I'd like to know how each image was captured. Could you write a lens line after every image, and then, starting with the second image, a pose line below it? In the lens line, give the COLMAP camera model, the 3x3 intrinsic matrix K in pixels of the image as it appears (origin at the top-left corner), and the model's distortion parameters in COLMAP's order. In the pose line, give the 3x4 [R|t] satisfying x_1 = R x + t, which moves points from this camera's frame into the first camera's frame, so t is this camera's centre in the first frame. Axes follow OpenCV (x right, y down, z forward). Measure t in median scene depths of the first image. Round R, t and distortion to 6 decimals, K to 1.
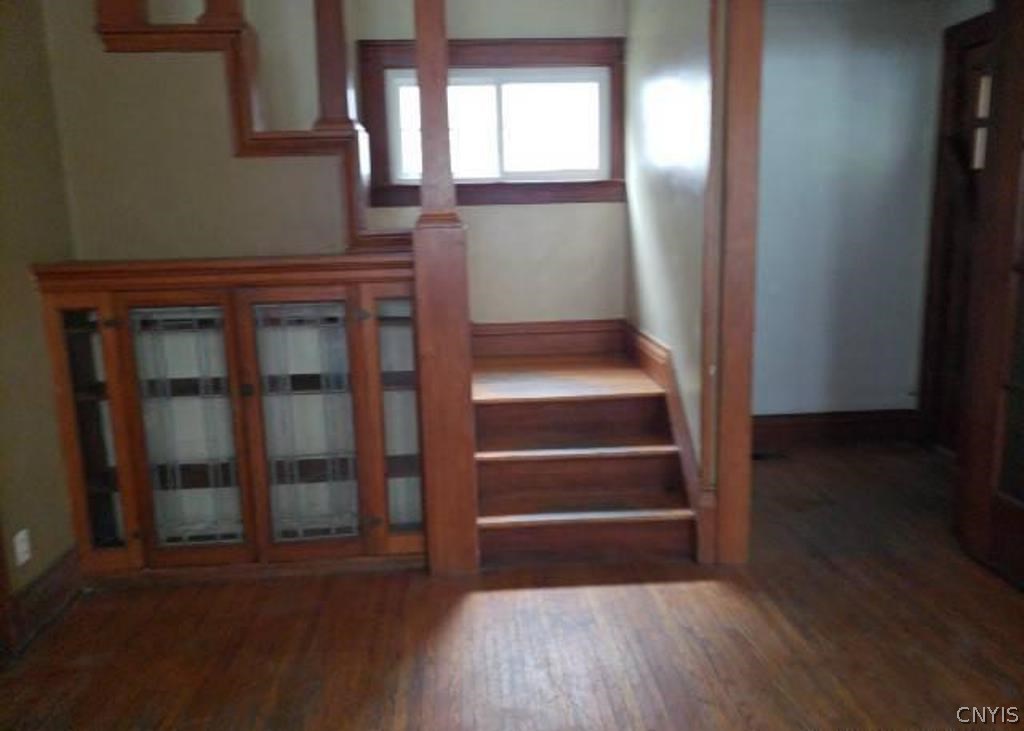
lens RADIAL K [[810.4, 0, 533.7], [0, 810.4, 359.7], [0, 0, 1]] dist [-0.007589, 0.045526]
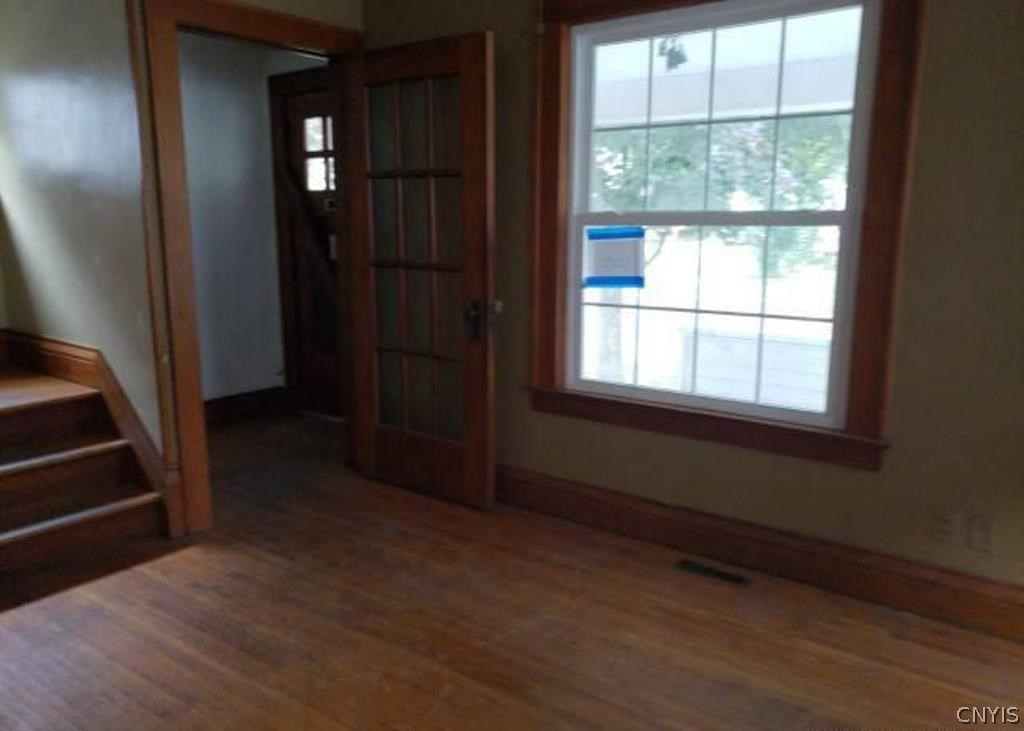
lens RADIAL K [[798.7, 0, 516.6], [0, 798.7, 370.3], [0, 0, 1]] dist [0.070990, -0.088762]
pose [[0.646126, -0.119139, 0.753875, -0.290030], [0.128888, 0.990588, 0.046082, 0.037569], [-0.752269, 0.067391, 0.655400, -0.078311]]
